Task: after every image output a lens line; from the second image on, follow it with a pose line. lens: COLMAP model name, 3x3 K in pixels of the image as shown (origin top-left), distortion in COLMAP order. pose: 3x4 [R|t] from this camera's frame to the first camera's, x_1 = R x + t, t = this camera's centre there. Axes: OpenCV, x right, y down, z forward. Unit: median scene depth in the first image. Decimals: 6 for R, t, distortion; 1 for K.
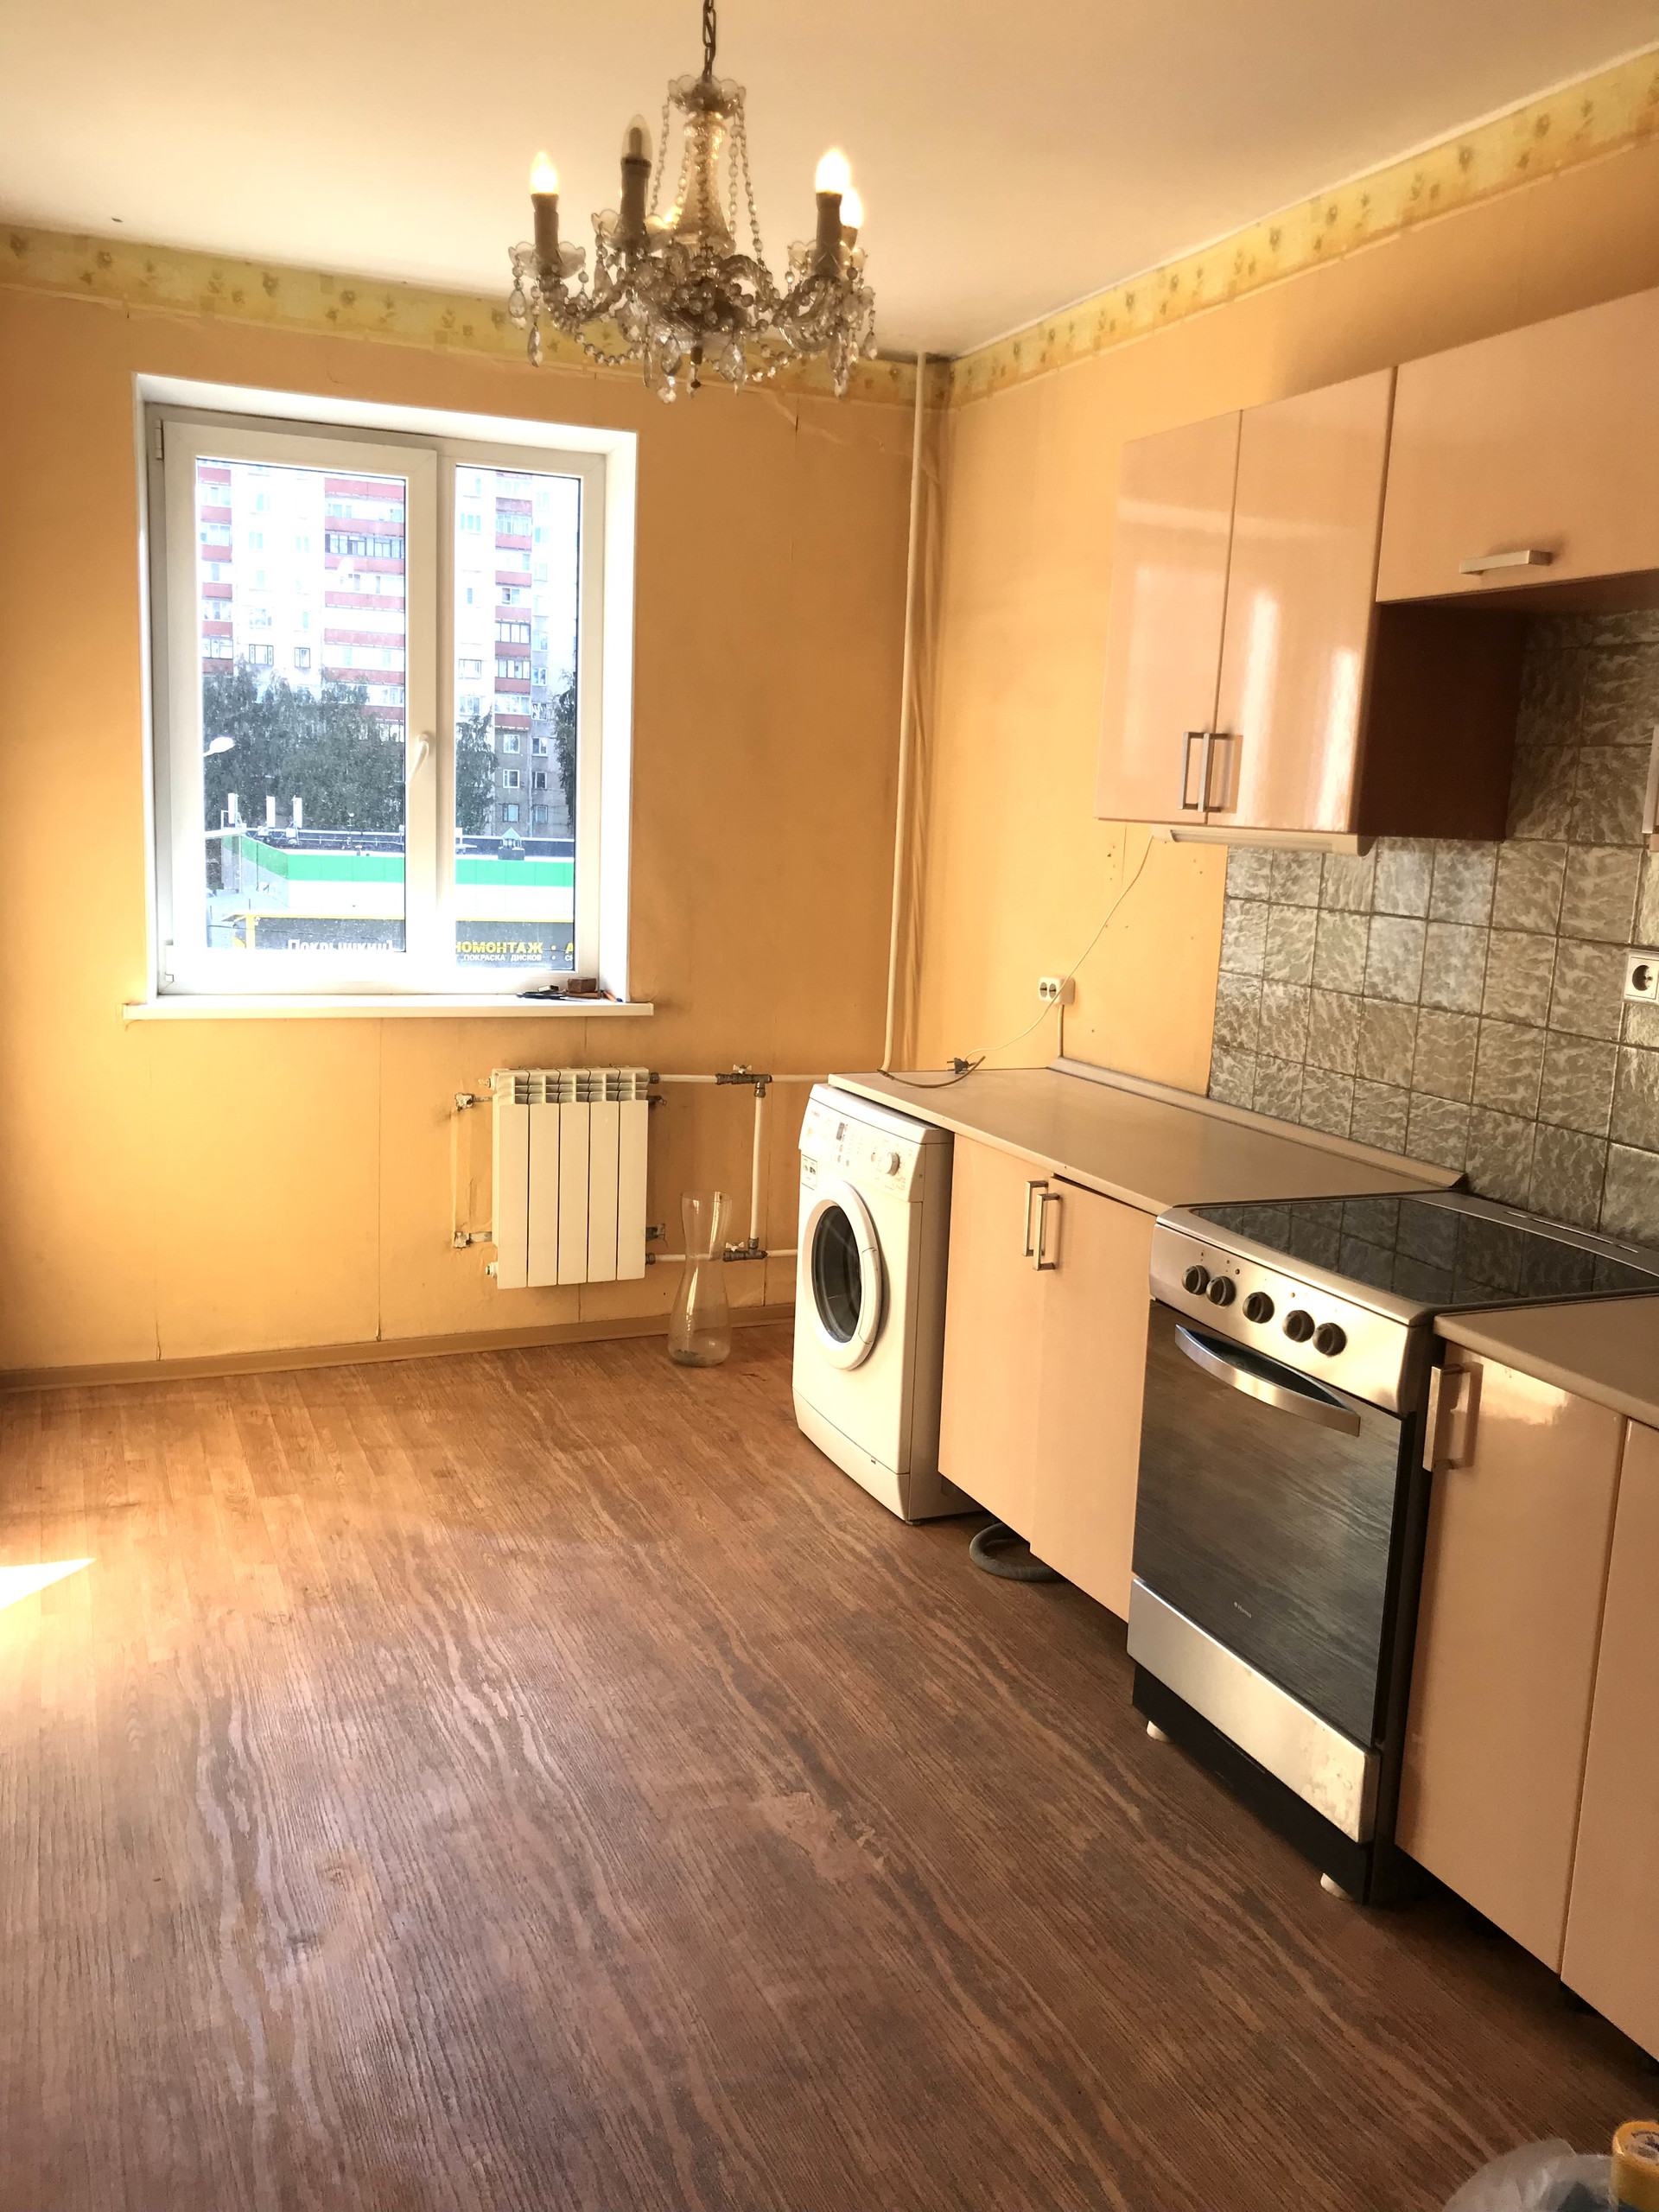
lens RADIAL K [[1863.8, 0, 821.5], [0, 1863.8, 1079.2], [0, 0, 1]] dist [-0.001129, 0.068818]
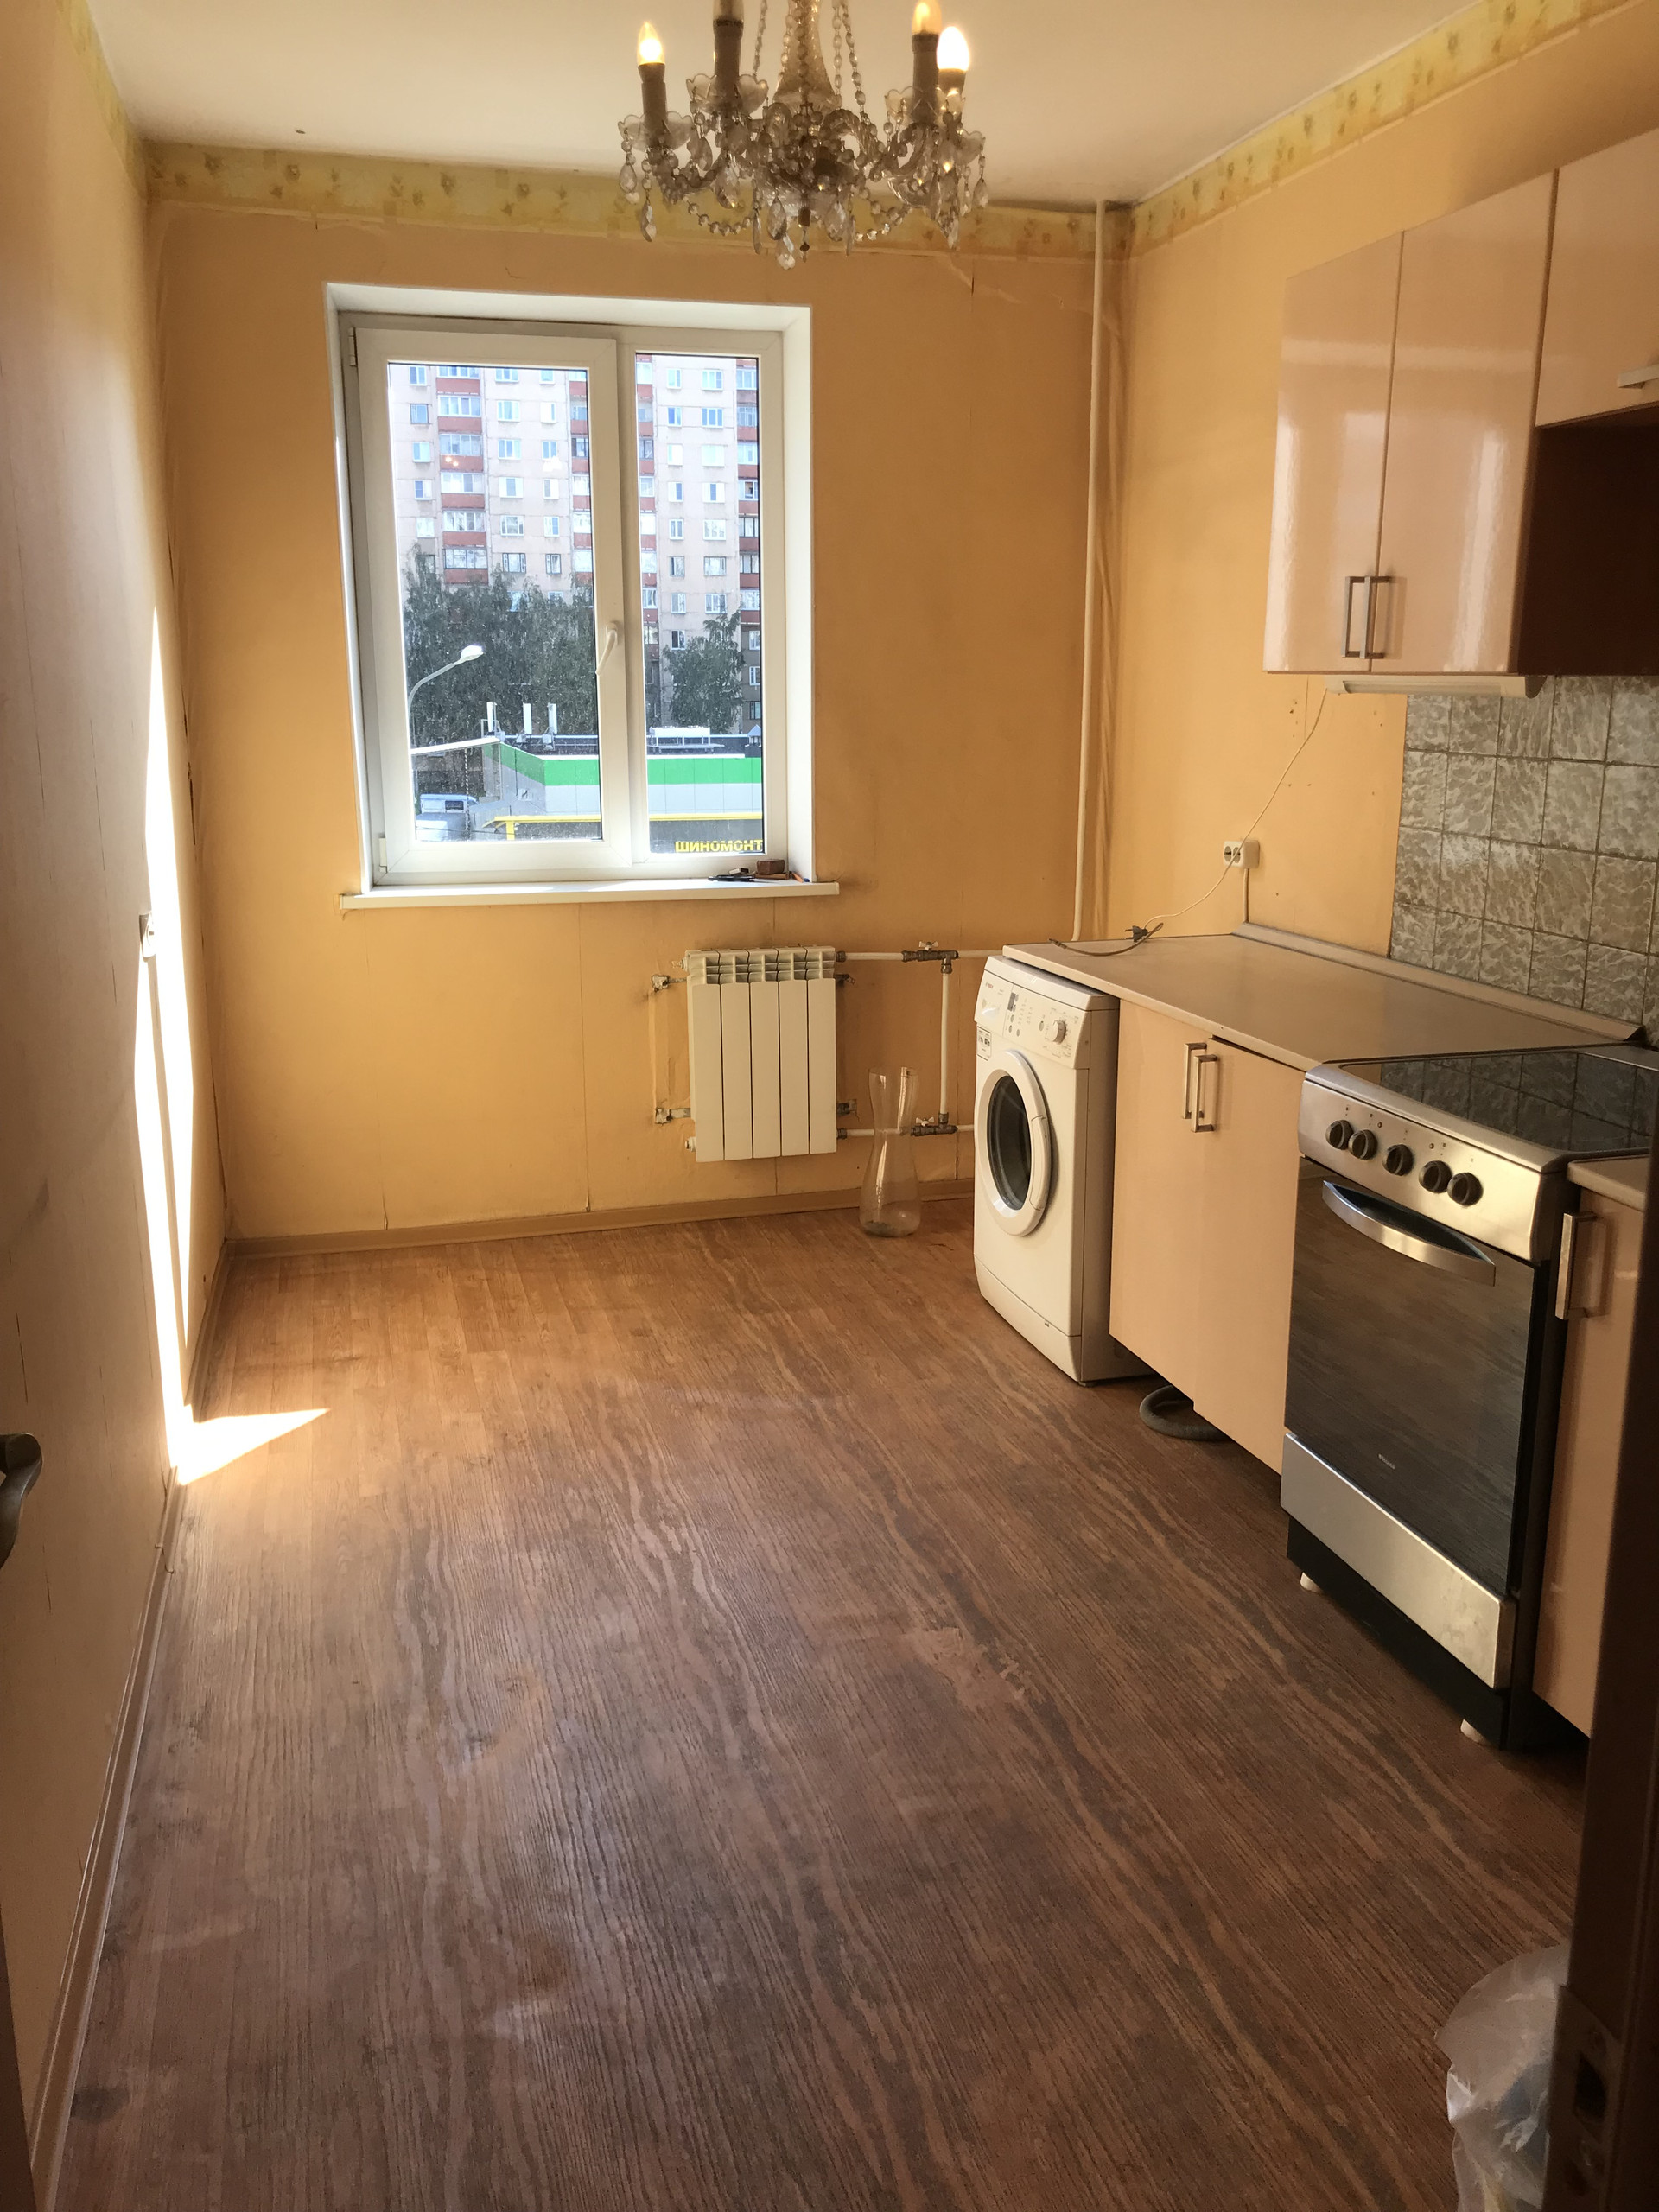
lens RADIAL K [[1863.8, 0, 821.5], [0, 1863.8, 1079.2], [0, 0, 1]] dist [-0.001129, 0.068818]
pose [[0.989692, -0.011987, -0.142707, 0.063254], [0.020099, 0.998254, 0.055540, 0.016247], [0.141792, -0.057836, 0.988205, -0.017242]]
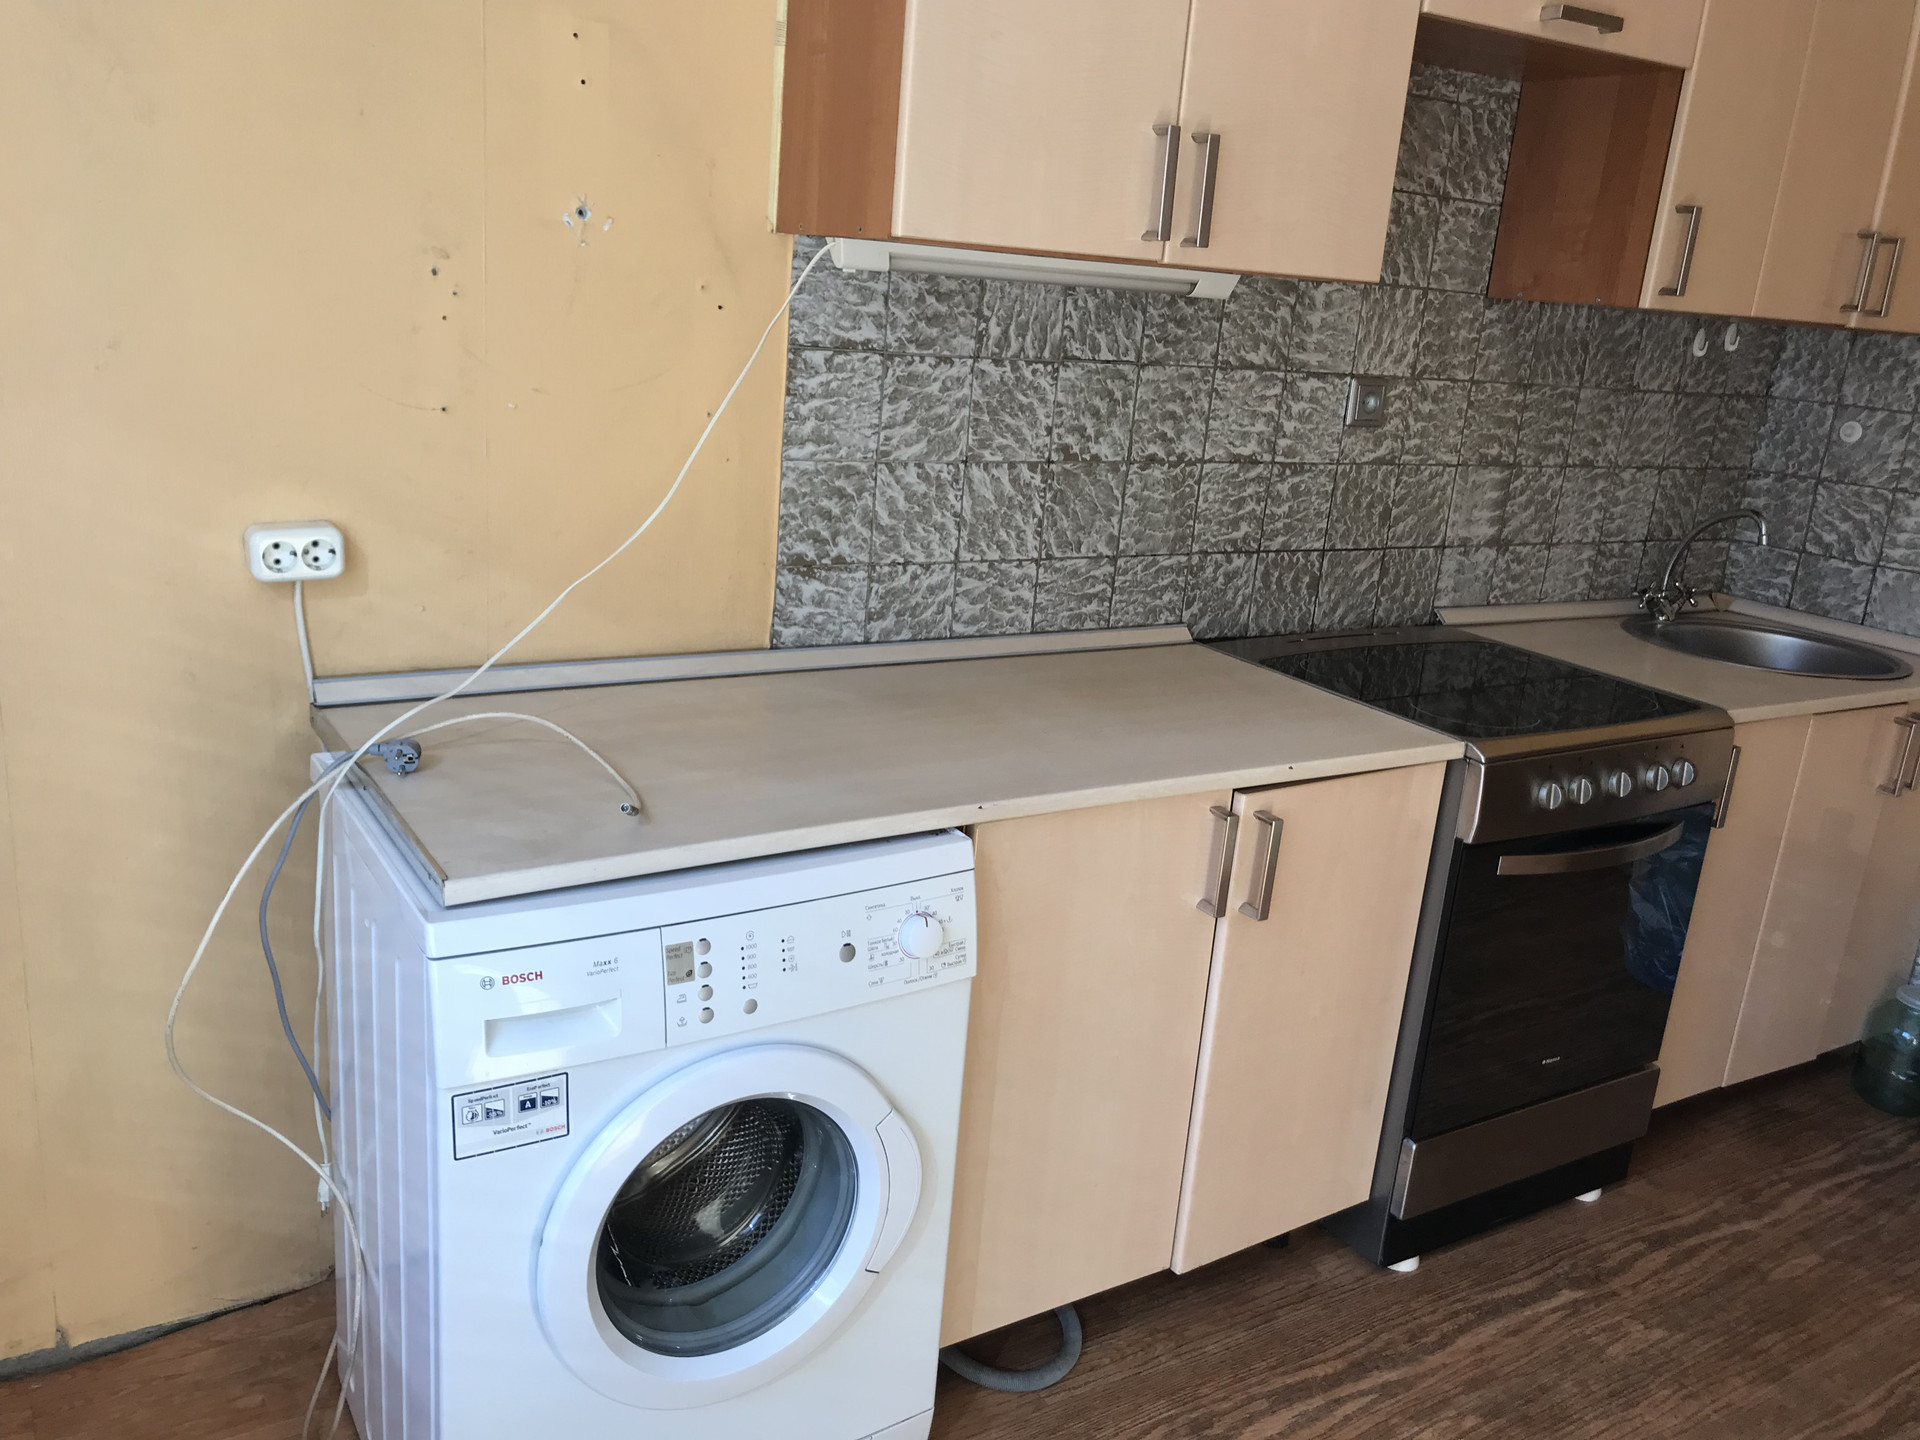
lens RADIAL K [[1571.0, 0, 954.5], [0, 1571.0, 719.3], [0, 0, 1]] dist [0.051730, -0.070998]
pose [[-0.150991, -0.332455, 0.930954, -0.429906], [0.063337, 0.936562, 0.344731, -0.198251], [-0.986504, 0.111015, -0.120356, 1.242968]]
